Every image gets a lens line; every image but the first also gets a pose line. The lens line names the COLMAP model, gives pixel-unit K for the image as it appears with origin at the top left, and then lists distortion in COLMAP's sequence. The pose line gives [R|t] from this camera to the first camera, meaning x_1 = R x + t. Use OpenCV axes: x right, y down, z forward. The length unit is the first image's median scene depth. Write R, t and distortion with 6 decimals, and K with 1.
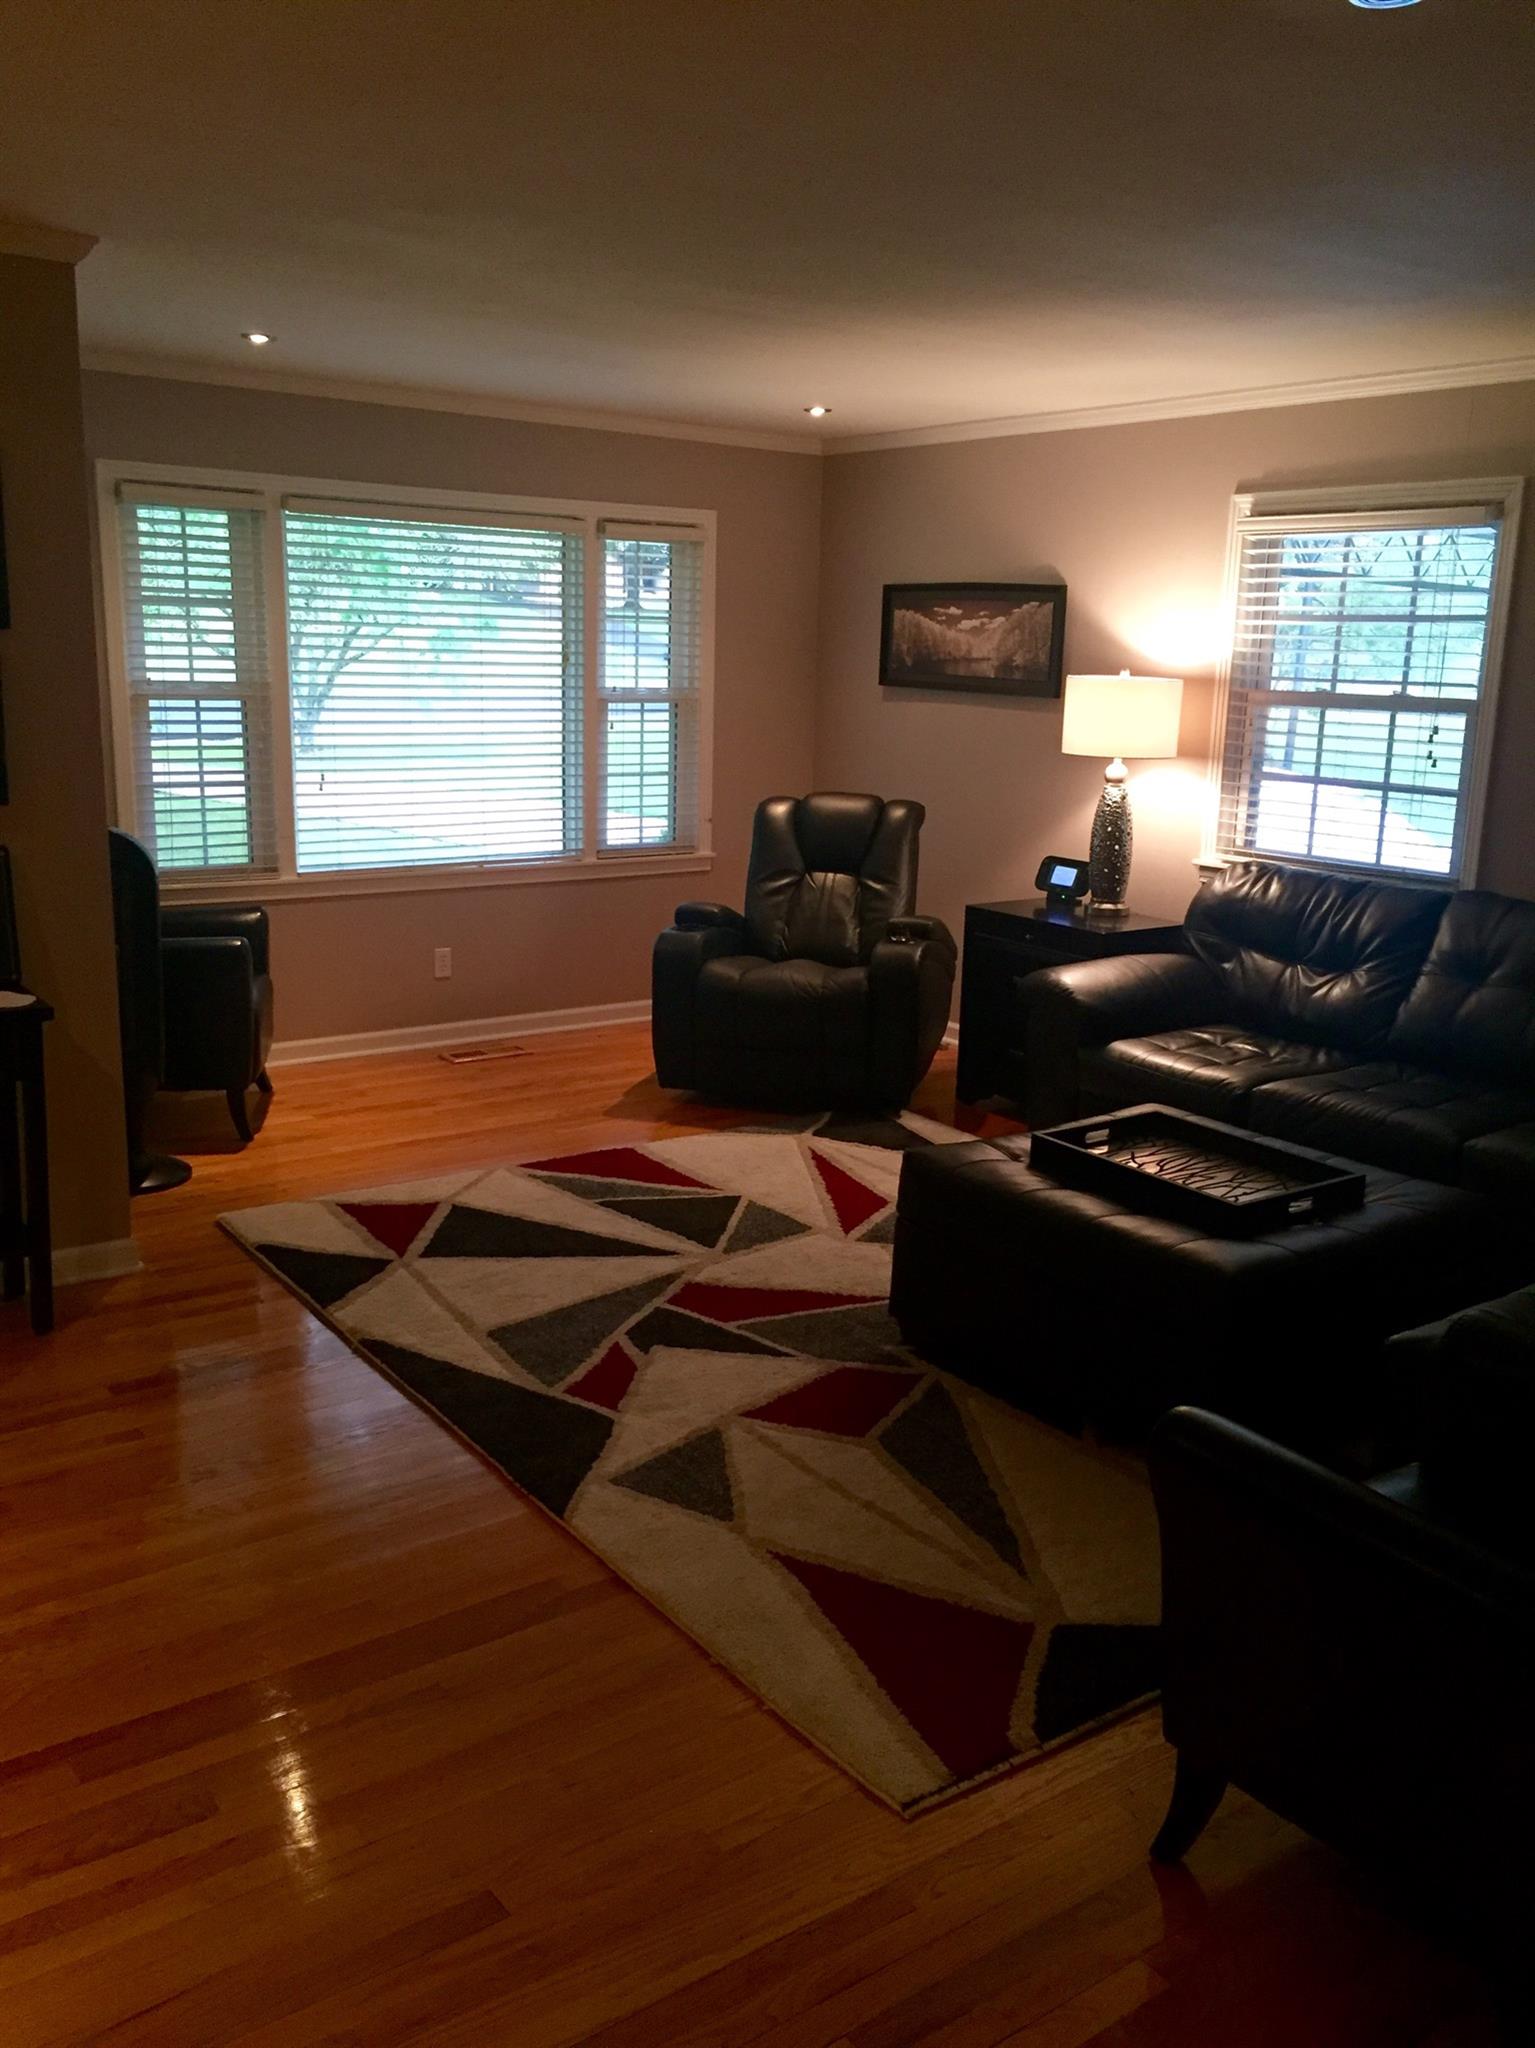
lens RADIAL K [[1742.5, 0, 771.2], [0, 1742.5, 1029.5], [0, 0, 1]] dist [0.033776, -0.009820]
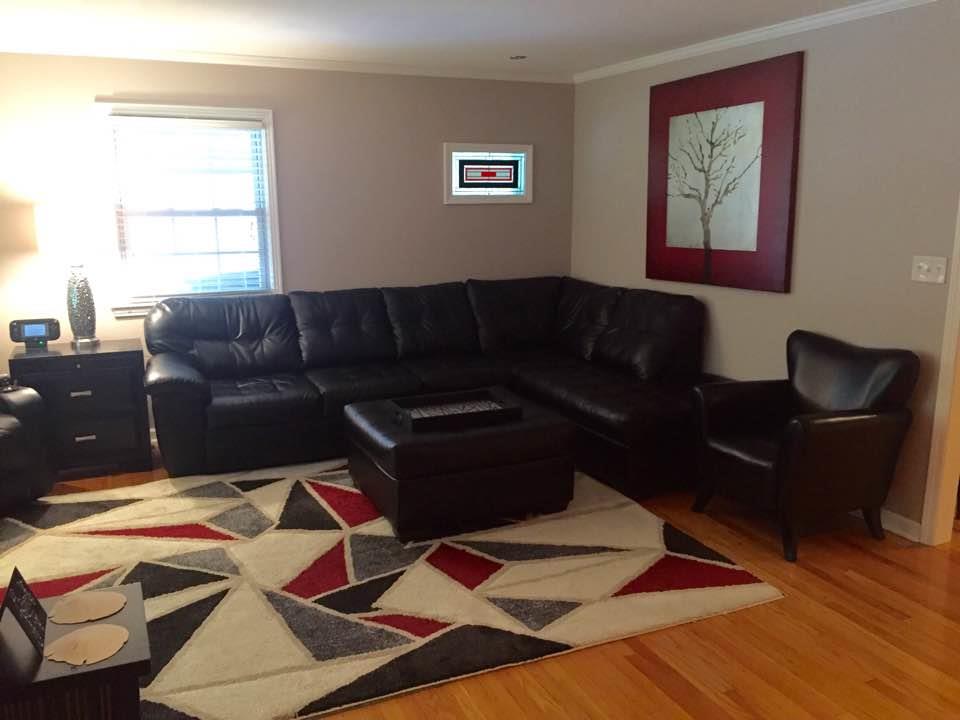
lens RADIAL K [[816.8, 0, 481.3], [0, 816.8, 357.2], [0, 0, 1]] dist [0.033776, -0.009820]
pose [[0.197907, -0.221247, 0.954925, -0.677388], [0.222945, 0.958822, 0.175945, -0.149145], [-0.954530, 0.178076, 0.239083, 0.603509]]
